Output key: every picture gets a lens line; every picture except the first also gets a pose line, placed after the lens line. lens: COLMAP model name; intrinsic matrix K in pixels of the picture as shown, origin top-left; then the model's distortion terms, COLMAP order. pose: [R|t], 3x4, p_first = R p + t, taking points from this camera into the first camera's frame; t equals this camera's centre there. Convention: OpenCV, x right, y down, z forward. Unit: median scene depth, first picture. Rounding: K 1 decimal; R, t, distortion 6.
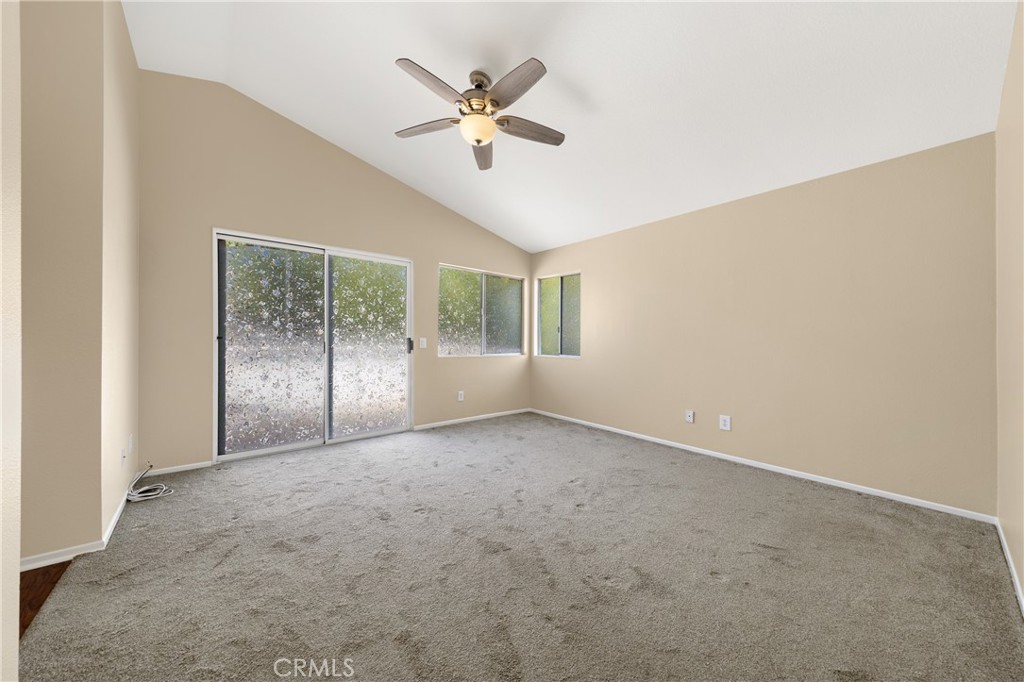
lens RADIAL K [[349.5, 0, 510.6], [0, 349.5, 343.7], [0, 0, 1]] dist [0.006832, -0.000121]
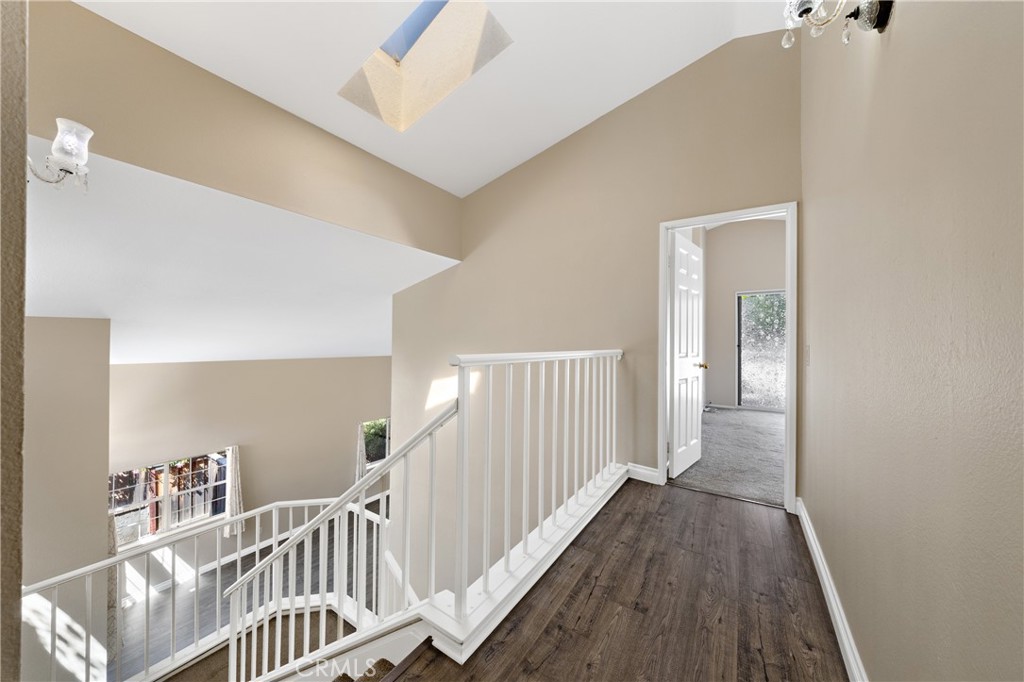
lens RADIAL K [[349.5, 0, 503.9], [0, 349.5, 343.5], [0, 0, 1]] dist [0.006832, -0.000121]
pose [[0.278453, -0.004220, -0.960441, 0.652080], [-0.002314, 0.999984, -0.005065, -0.017768], [0.960447, 0.003633, 0.278439, -0.761558]]
